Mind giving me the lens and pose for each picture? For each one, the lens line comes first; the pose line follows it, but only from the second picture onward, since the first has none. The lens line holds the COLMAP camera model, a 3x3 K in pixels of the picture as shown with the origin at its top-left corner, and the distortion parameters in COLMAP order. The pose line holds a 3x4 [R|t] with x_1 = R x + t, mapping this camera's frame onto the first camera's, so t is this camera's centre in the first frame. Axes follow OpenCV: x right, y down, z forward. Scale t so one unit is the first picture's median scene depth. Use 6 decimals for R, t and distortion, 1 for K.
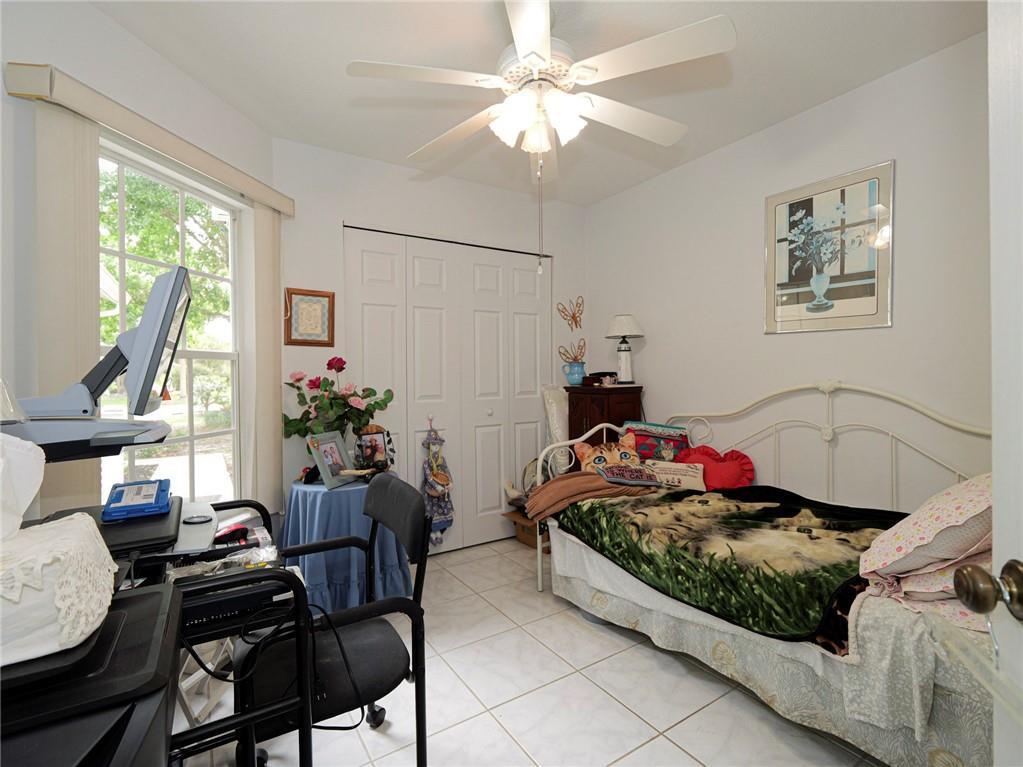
lens RADIAL K [[499.0, 0, 512.4], [0, 499.0, 380.0], [0, 0, 1]] dist [-0.005674, -0.001264]
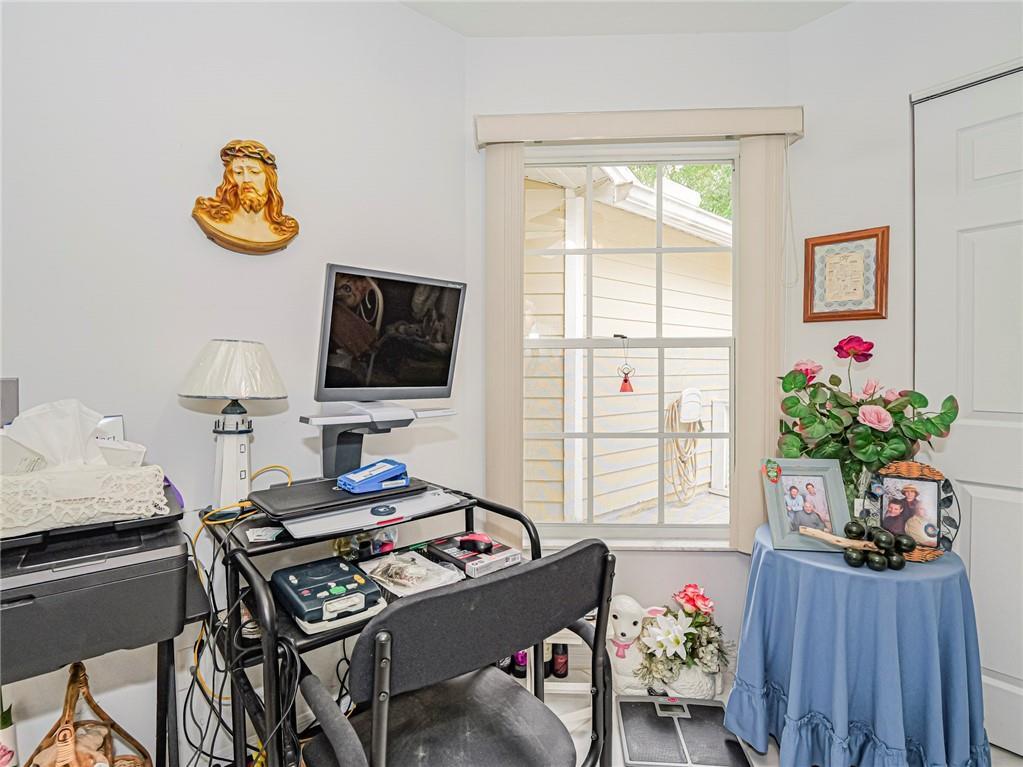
lens RADIAL K [[499.0, 0, 512.7], [0, 499.0, 381.3], [0, 0, 1]] dist [-0.005674, -0.001264]
pose [[0.133908, 0.034308, -0.990400, 0.176437], [-0.009058, 0.999401, 0.033396, -0.008390], [0.990952, 0.004499, 0.134139, 0.507661]]
